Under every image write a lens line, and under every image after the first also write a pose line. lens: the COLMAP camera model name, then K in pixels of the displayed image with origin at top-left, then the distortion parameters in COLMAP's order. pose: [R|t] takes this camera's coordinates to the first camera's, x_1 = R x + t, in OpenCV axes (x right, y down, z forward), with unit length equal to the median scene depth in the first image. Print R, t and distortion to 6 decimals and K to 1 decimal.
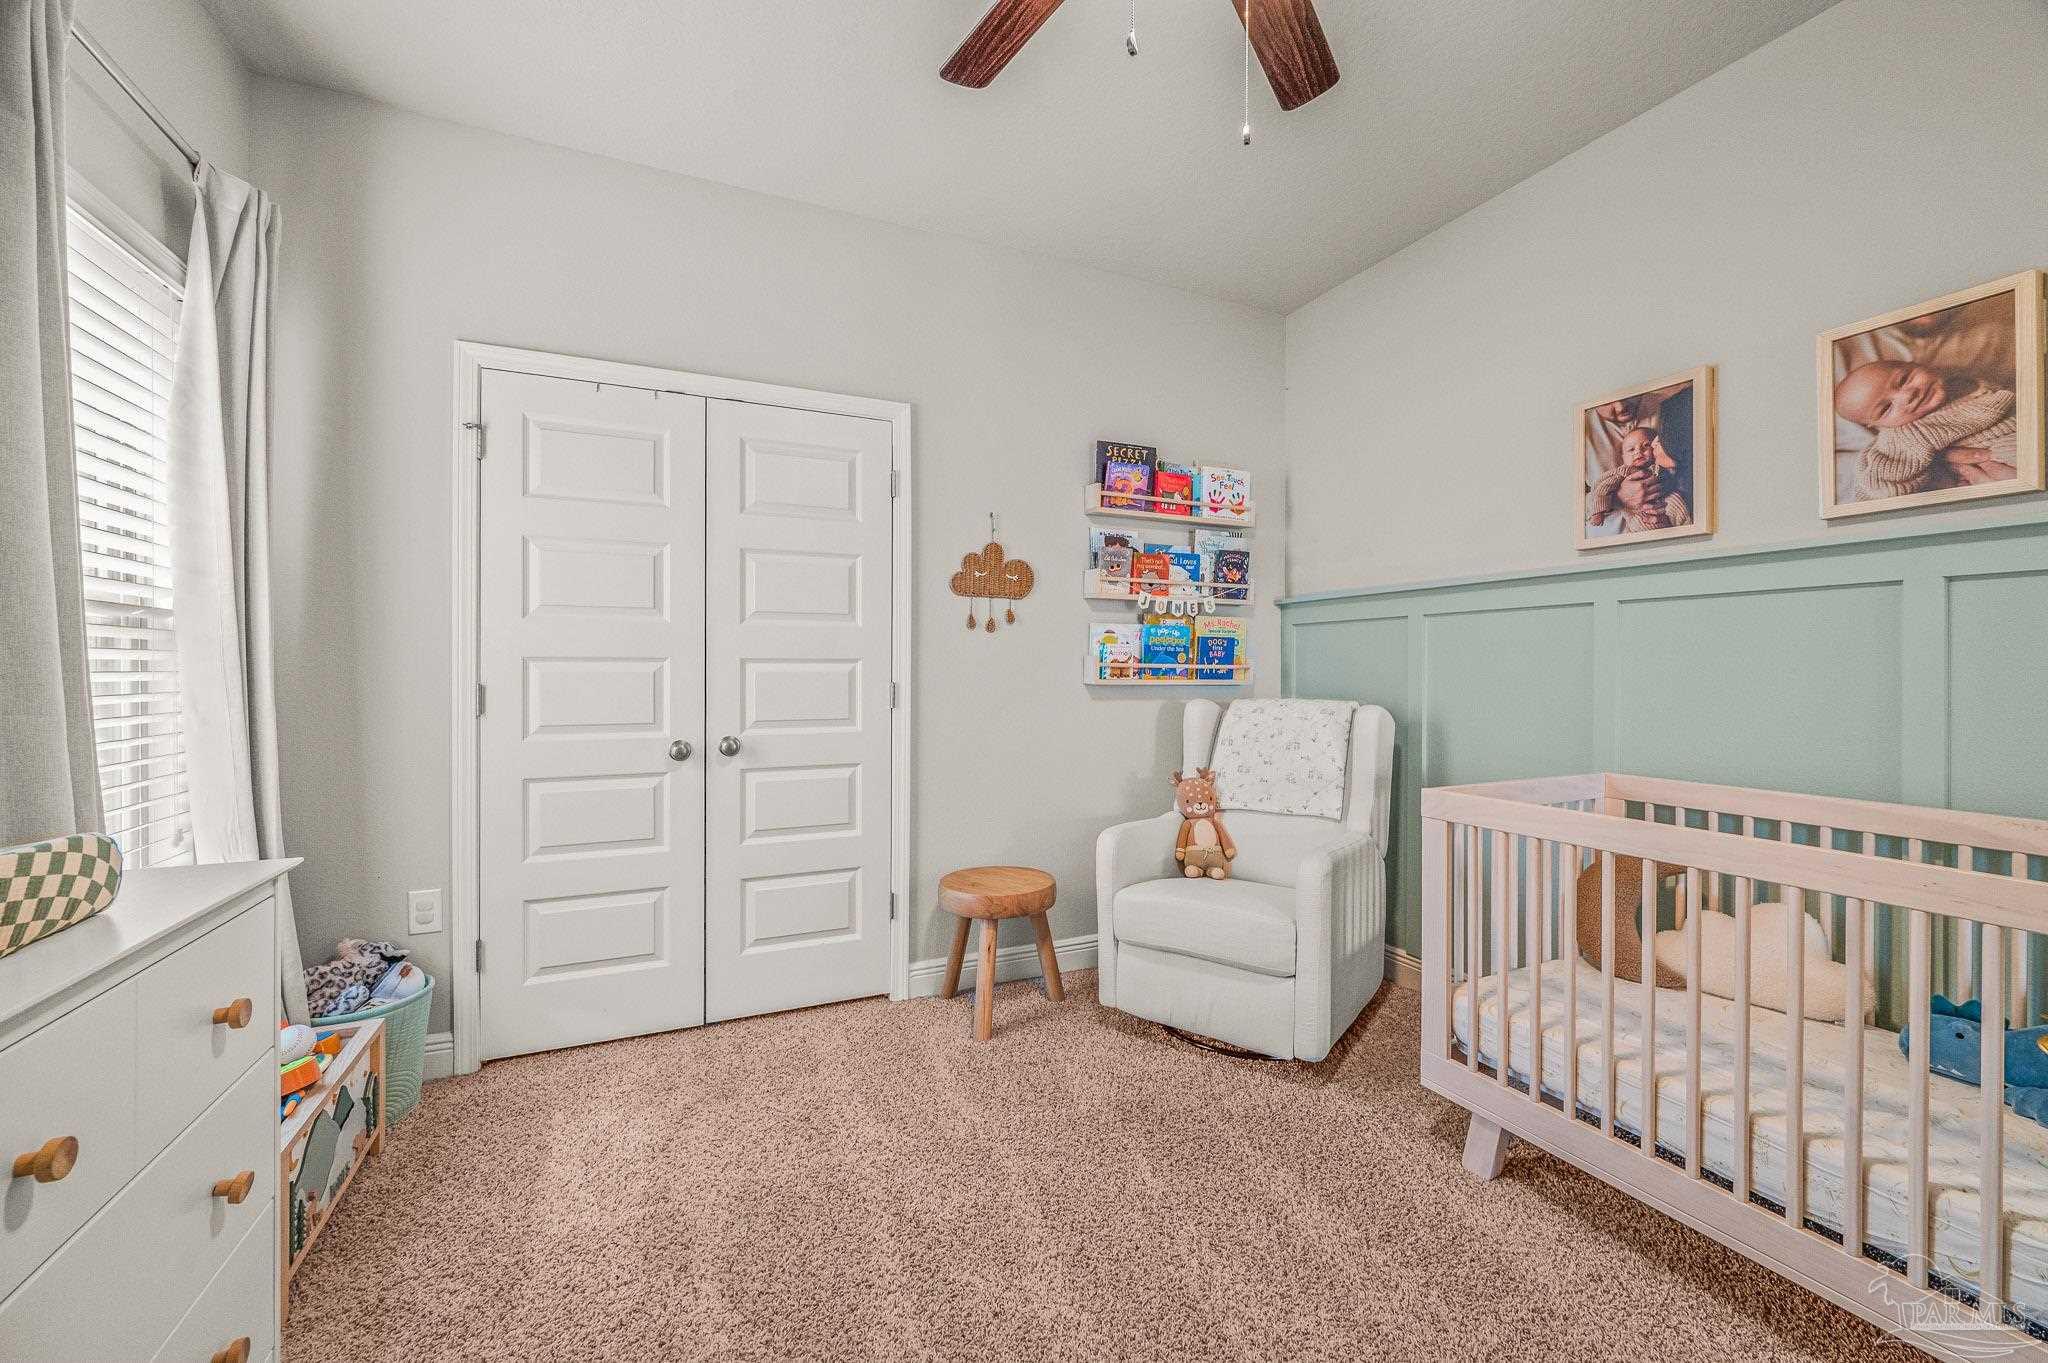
lens RADIAL K [[812.9, 0, 1035.8], [0, 812.9, 674.6], [0, 0, 1]] dist [0.000100, 0.000117]
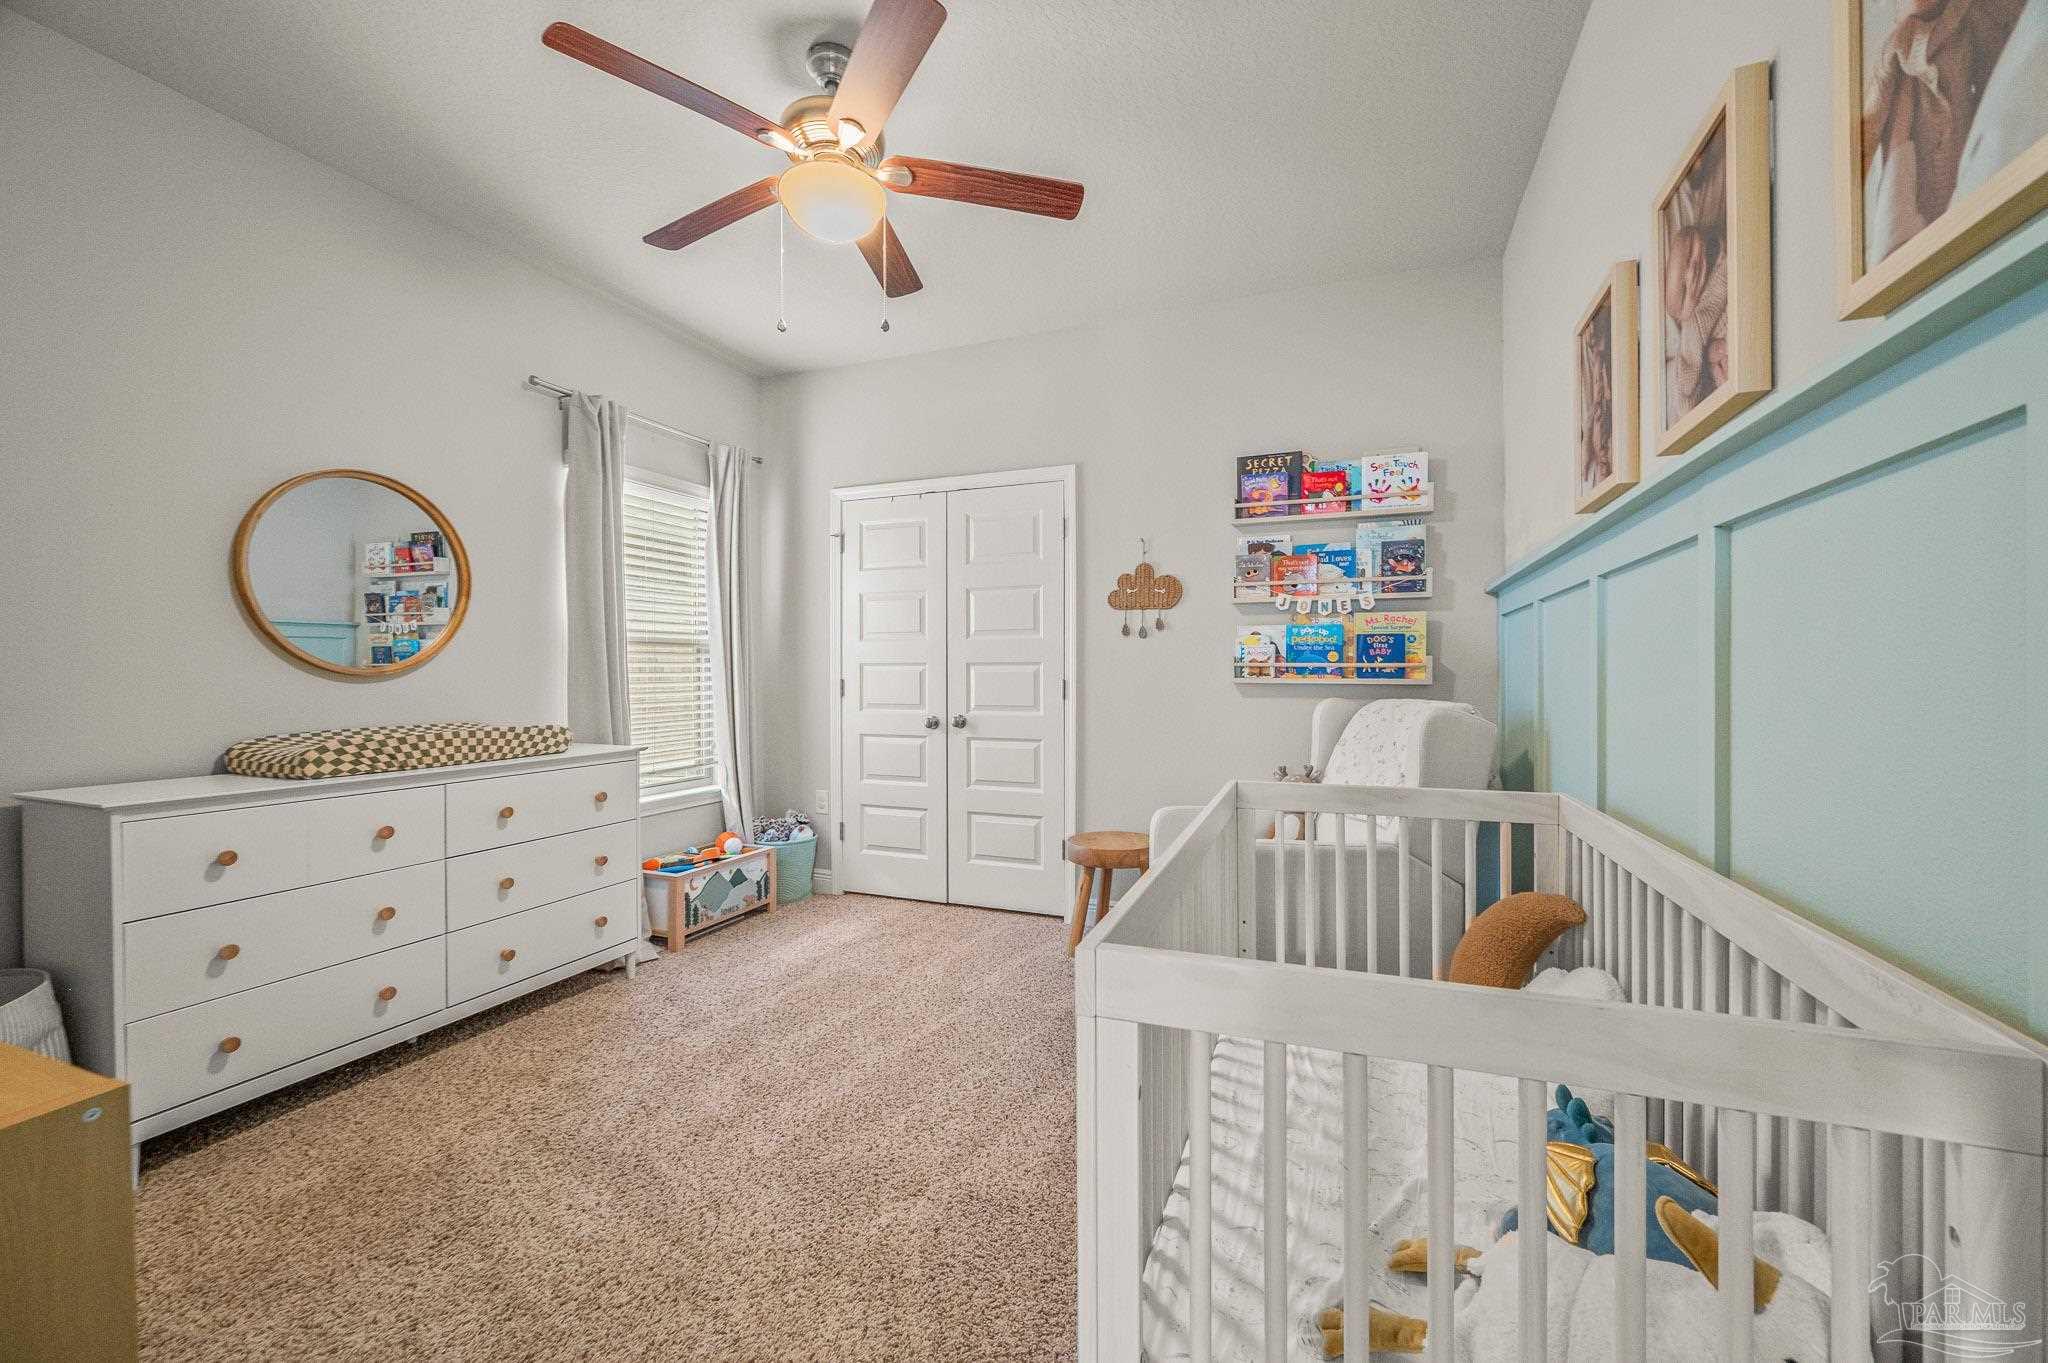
lens RADIAL K [[812.9, 0, 1032.2], [0, 812.9, 677.6], [0, 0, 1]] dist [0.000100, 0.000117]
pose [[0.689785, 0.002169, -0.724011, 0.662567], [0.000016, 0.999995, 0.003012, 0.002156], [0.724014, -0.002089, 0.689782, 0.052577]]
